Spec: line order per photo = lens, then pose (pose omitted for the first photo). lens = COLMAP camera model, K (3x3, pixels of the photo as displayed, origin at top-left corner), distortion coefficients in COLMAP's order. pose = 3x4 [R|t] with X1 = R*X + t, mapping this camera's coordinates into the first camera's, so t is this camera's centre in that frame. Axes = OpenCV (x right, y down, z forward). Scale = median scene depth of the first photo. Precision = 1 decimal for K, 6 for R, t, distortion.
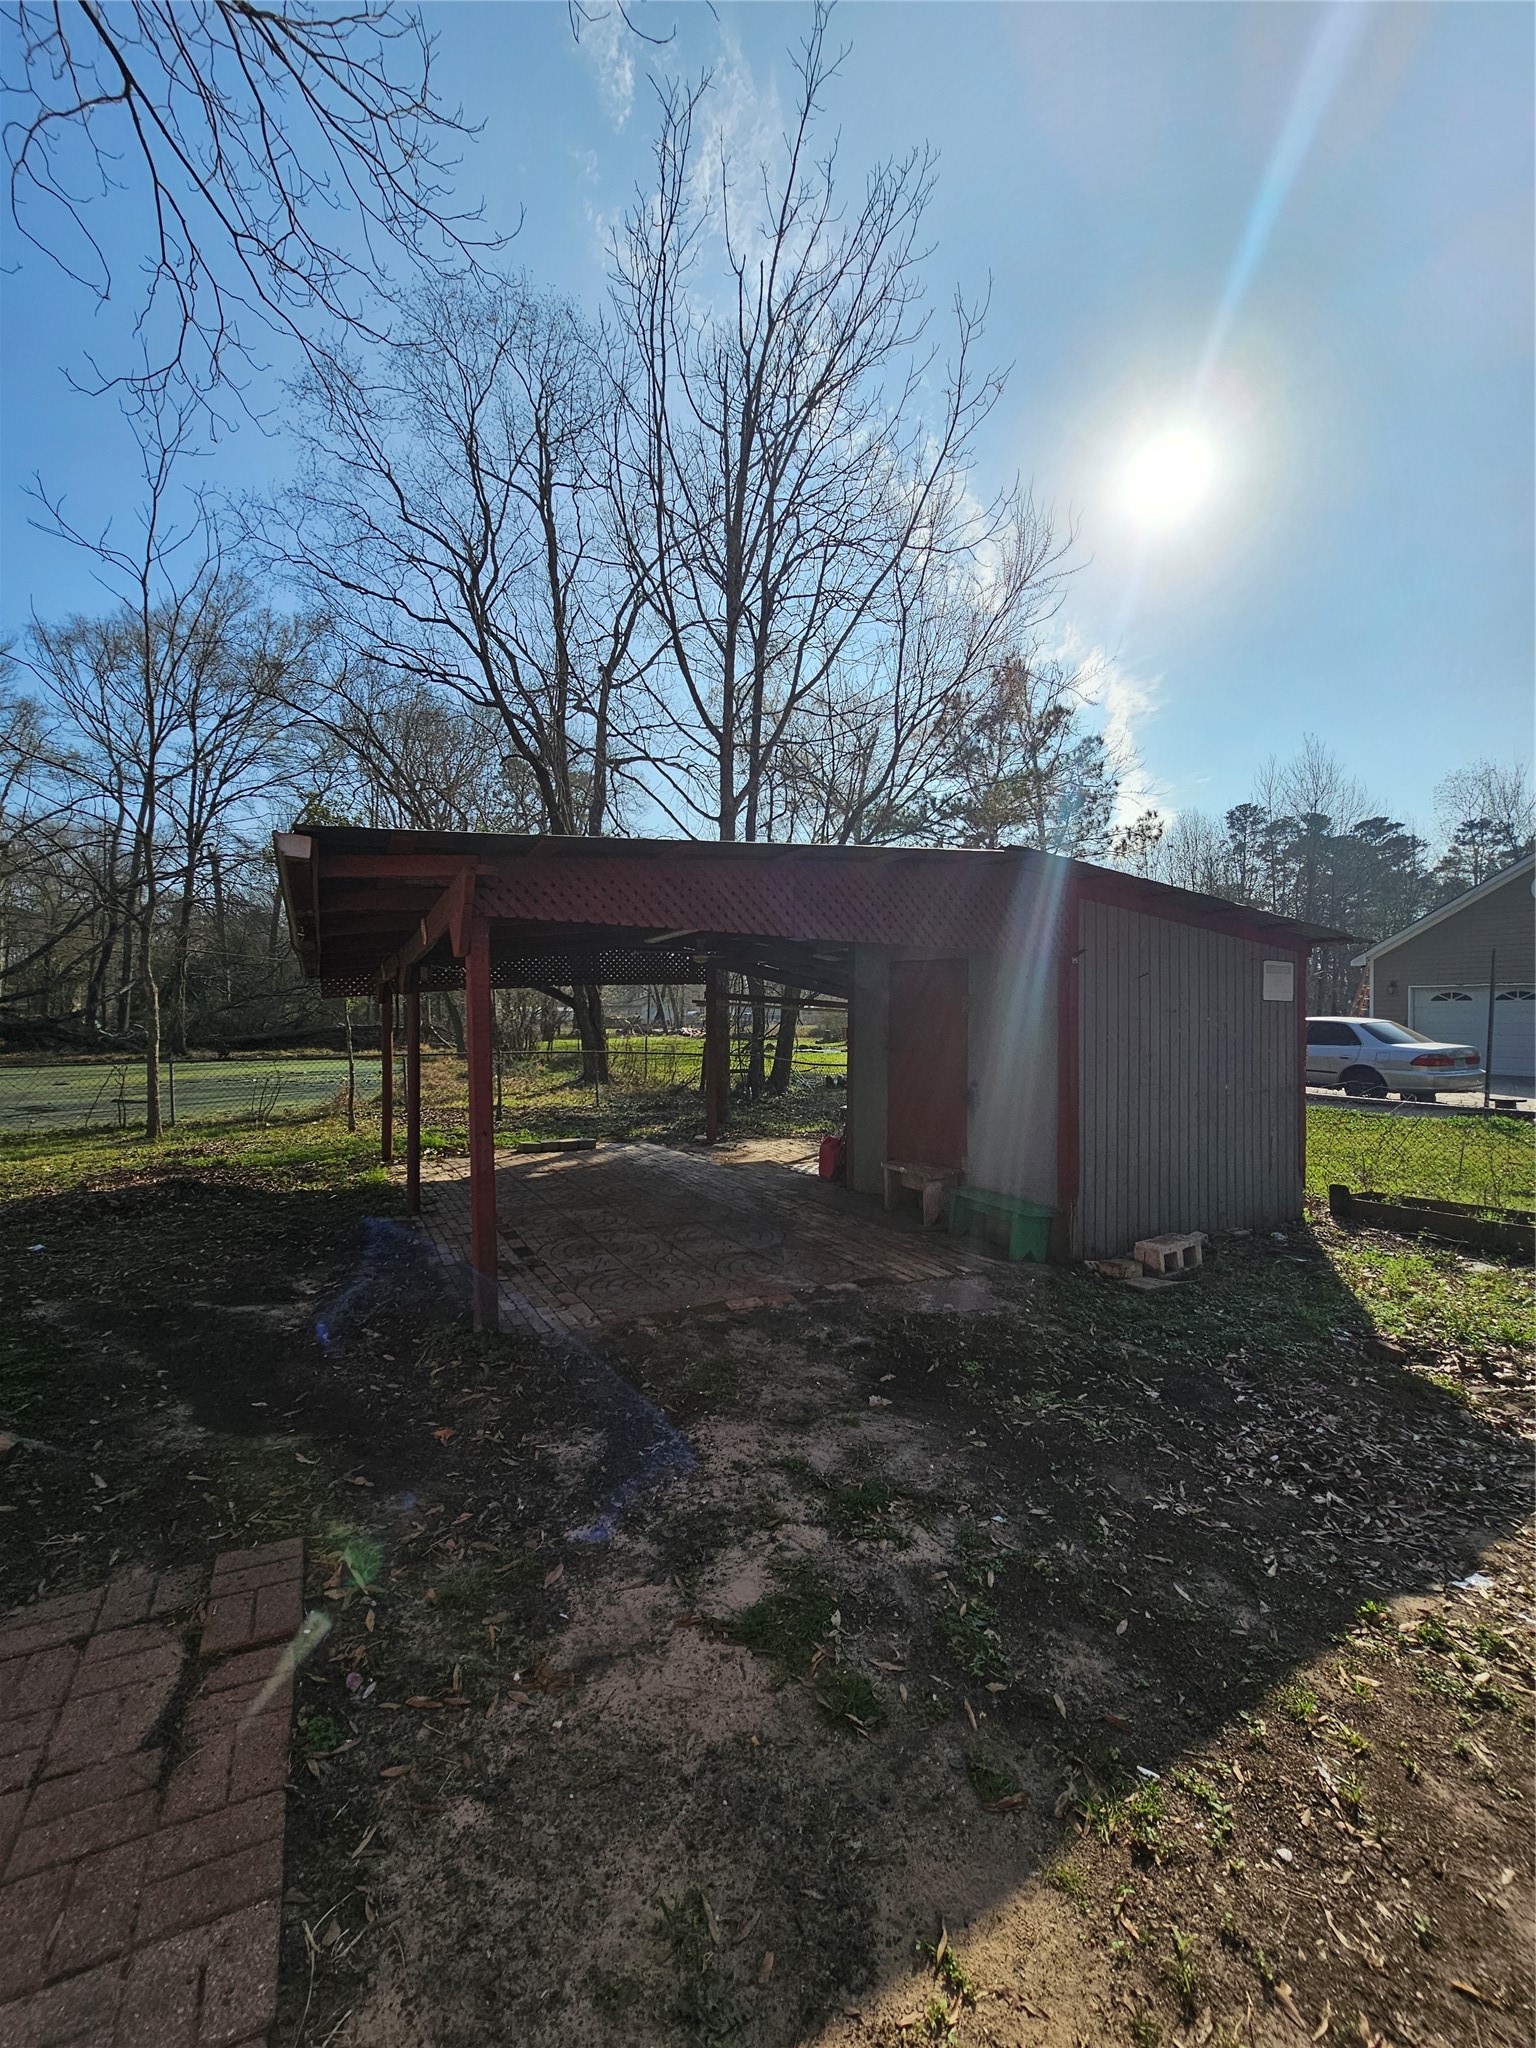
lens RADIAL K [[838.3, 0, 765.4], [0, 838.3, 1015.1], [0, 0, 1]] dist [-0.001897, -0.000248]
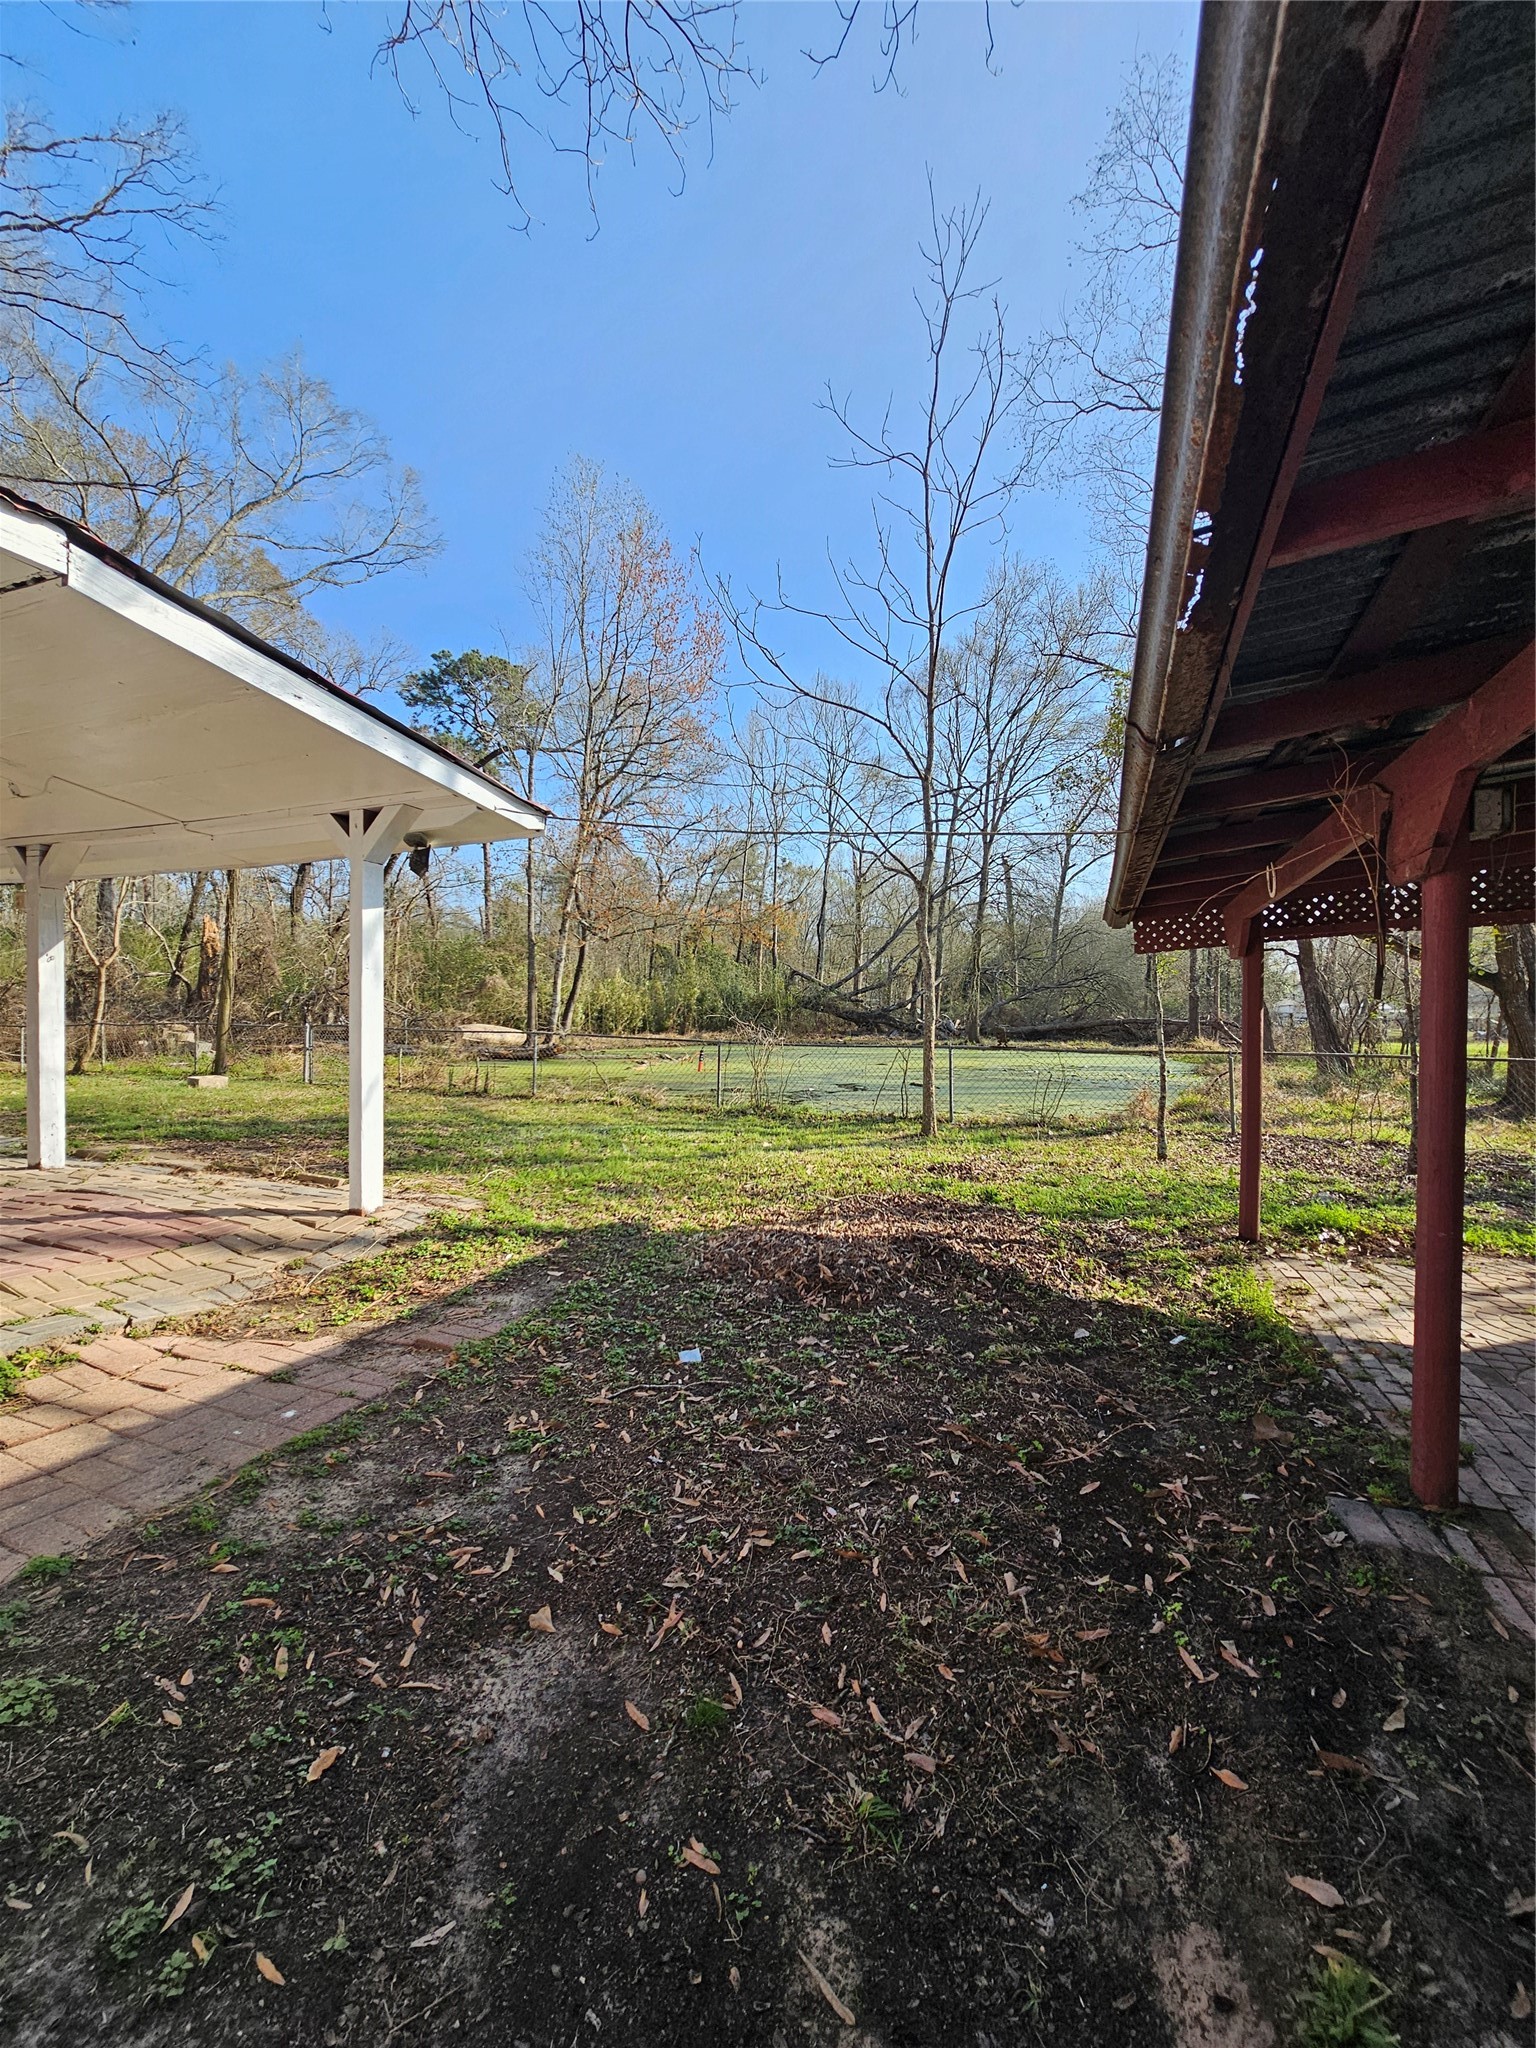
lens RADIAL K [[838.3, 0, 768.0], [0, 838.3, 1015.5], [0, 0, 1]] dist [-0.001897, -0.000248]
pose [[0.653243, 0.013560, -0.757027, -0.174266], [-0.010538, 0.999906, 0.008817, 0.016817], [0.757075, 0.002218, 0.653324, 0.287008]]
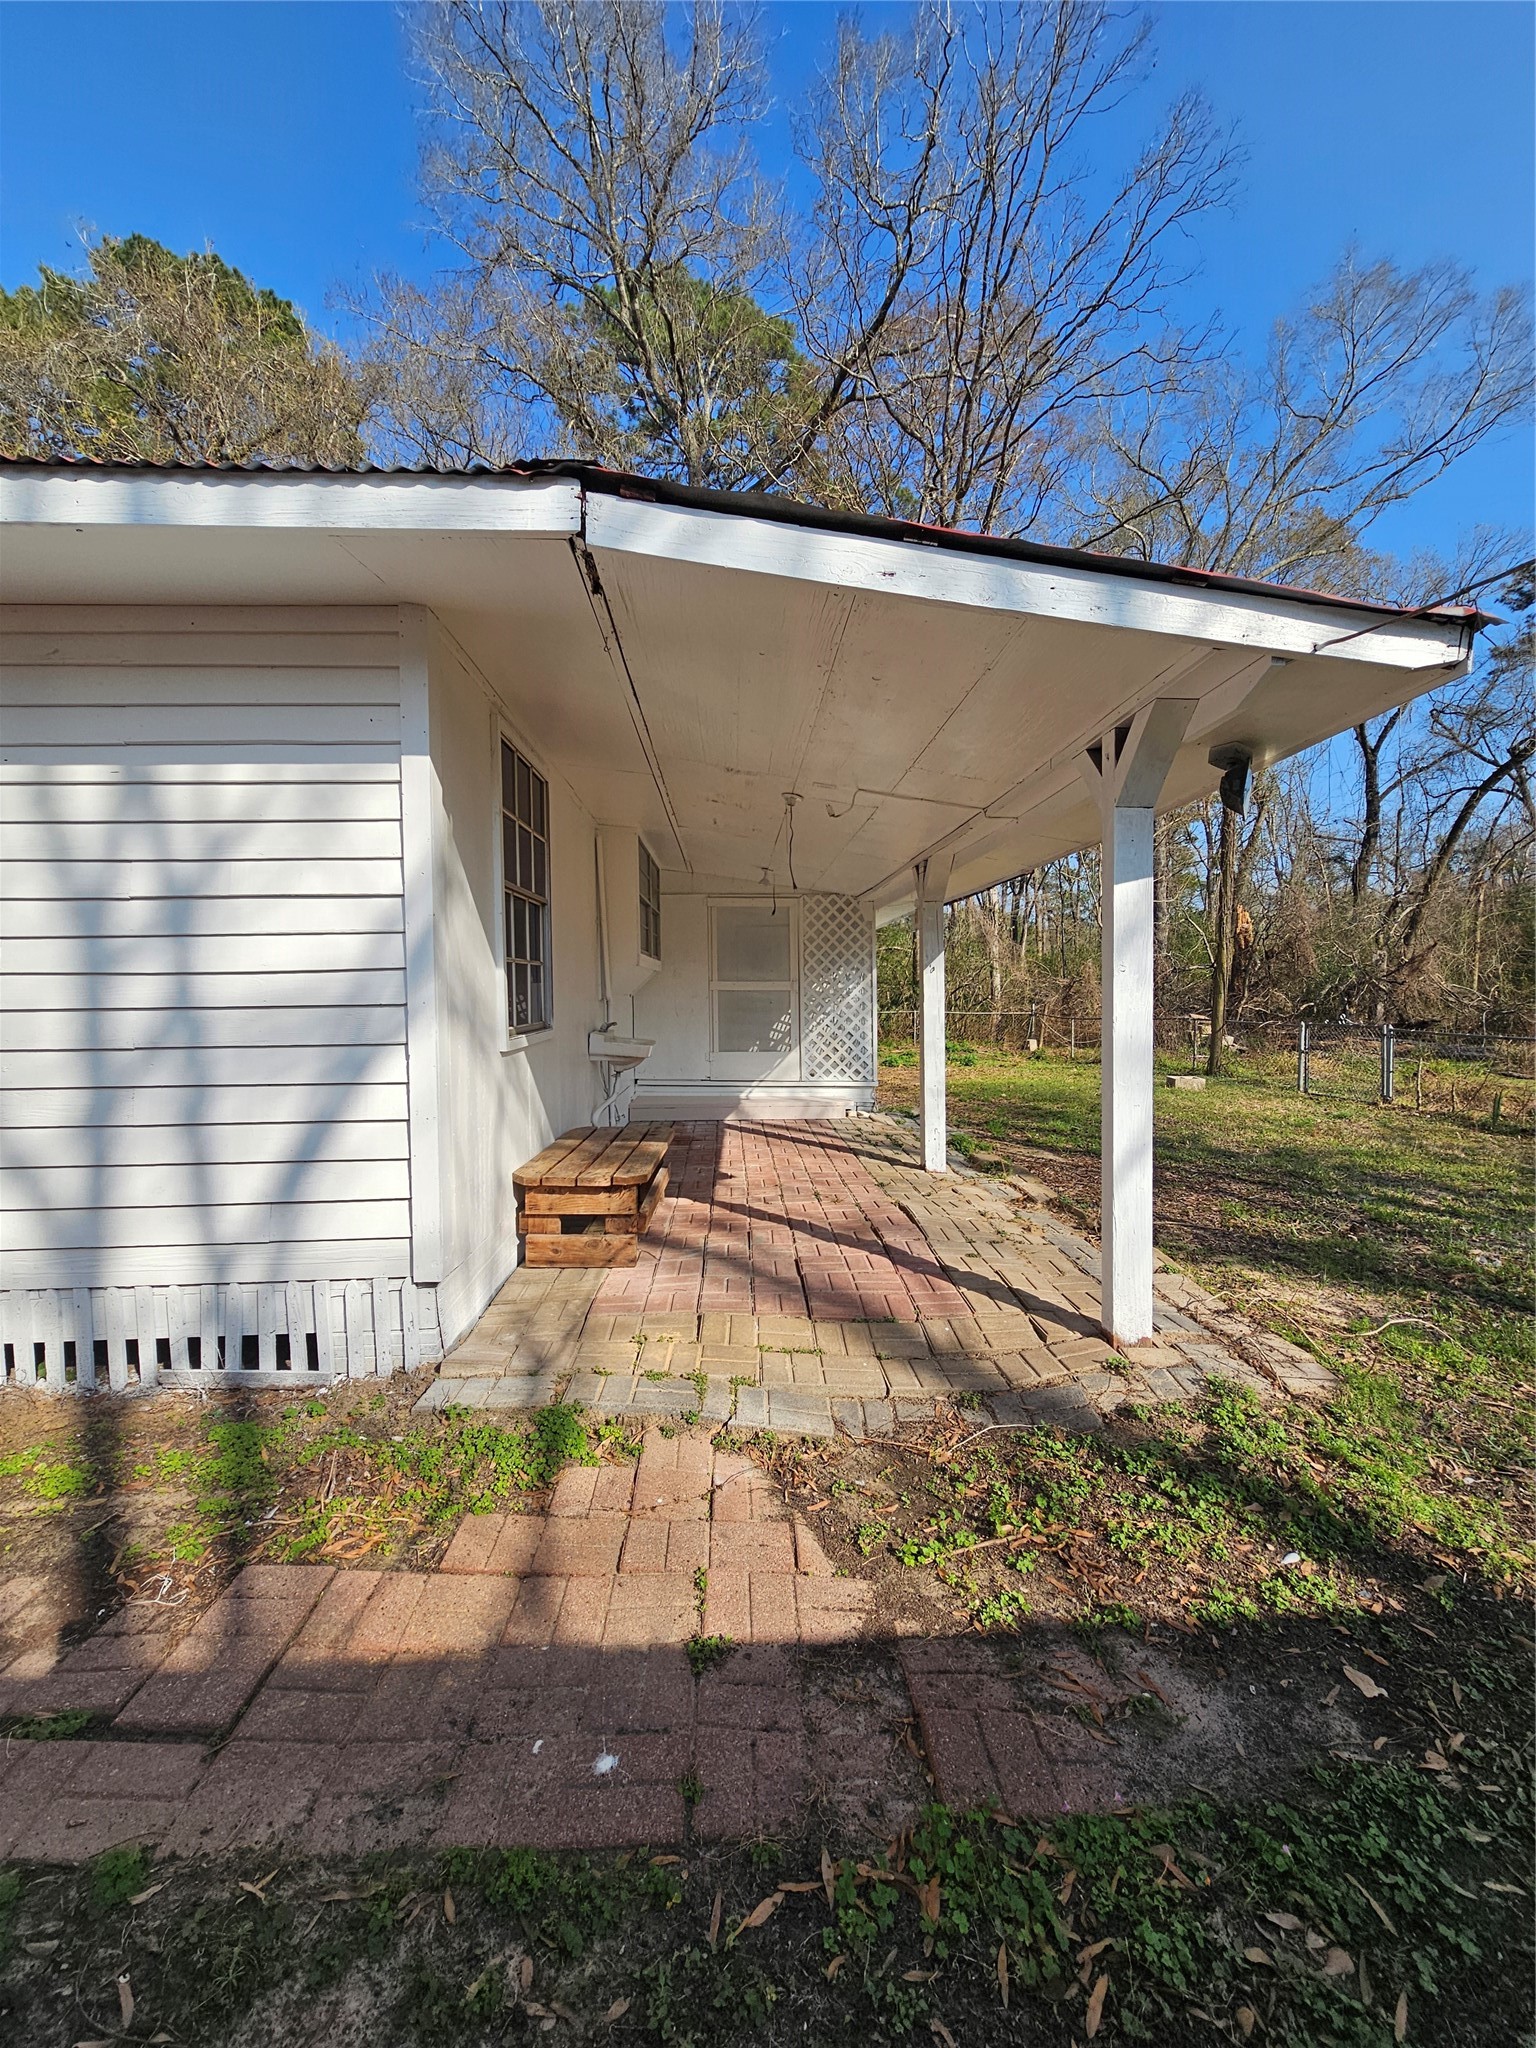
lens RADIAL K [[838.3, 0, 758.0], [0, 838.3, 1020.2], [0, 0, 1]] dist [-0.001897, -0.000248]
pose [[-0.424337, 0.032162, -0.904933, -0.313498], [0.007048, 0.999456, 0.032217, 0.005832], [0.905477, 0.007293, -0.424333, 0.407849]]
